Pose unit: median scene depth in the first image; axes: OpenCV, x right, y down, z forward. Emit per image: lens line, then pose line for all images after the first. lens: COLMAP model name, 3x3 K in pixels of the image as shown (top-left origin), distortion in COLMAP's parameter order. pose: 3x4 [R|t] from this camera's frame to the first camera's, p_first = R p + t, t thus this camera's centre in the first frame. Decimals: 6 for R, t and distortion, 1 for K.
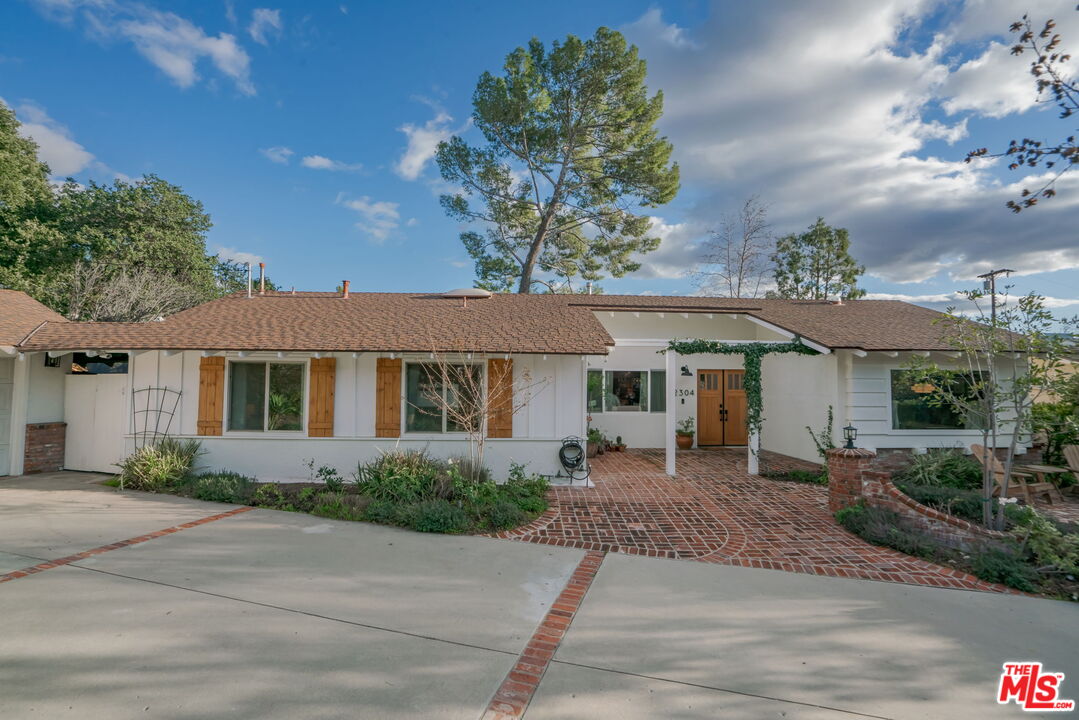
lens RADIAL K [[519.2, 0, 556.7], [0, 519.2, 338.1], [0, 0, 1]] dist [-0.053261, 0.022632]
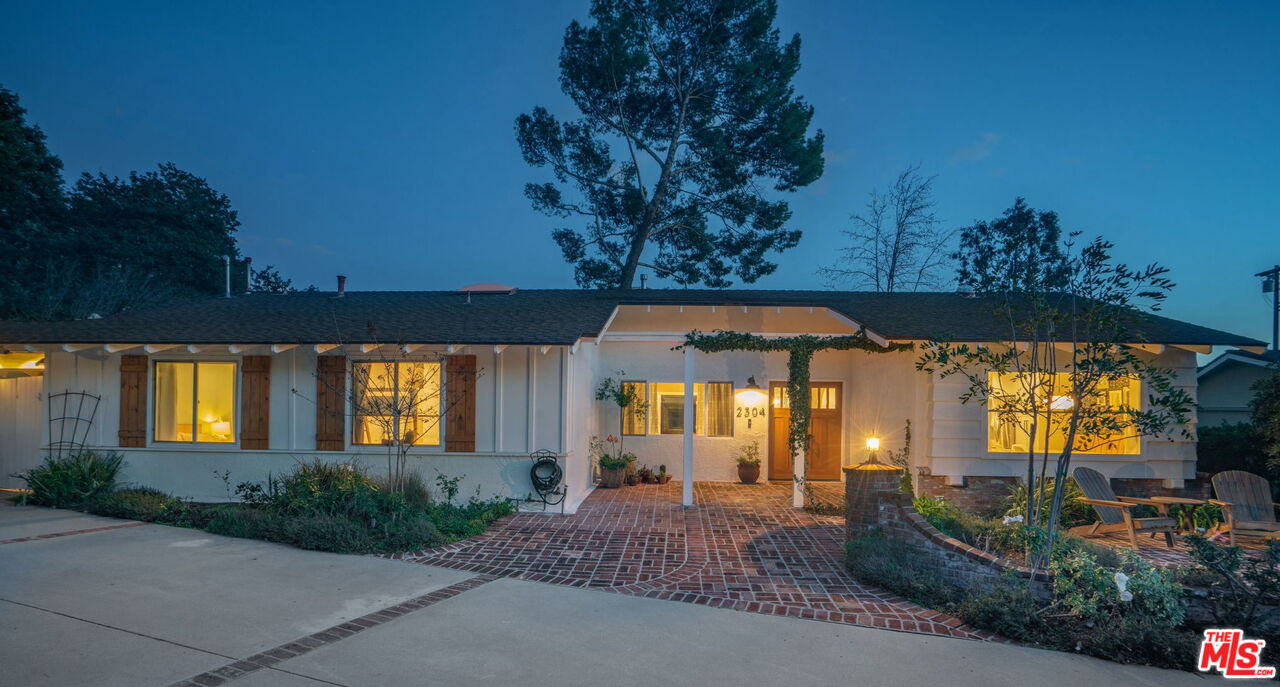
lens RADIAL K [[645.5, 0, 642.0], [0, 645.5, 400.1], [0, 0, 1]] dist [-0.049989, 0.025923]
pose [[0.995068, 0.001325, -0.099183, 0.177192], [0.003467, 0.998835, 0.048124, 0.041493], [0.099131, -0.048230, 0.993905, 0.020786]]
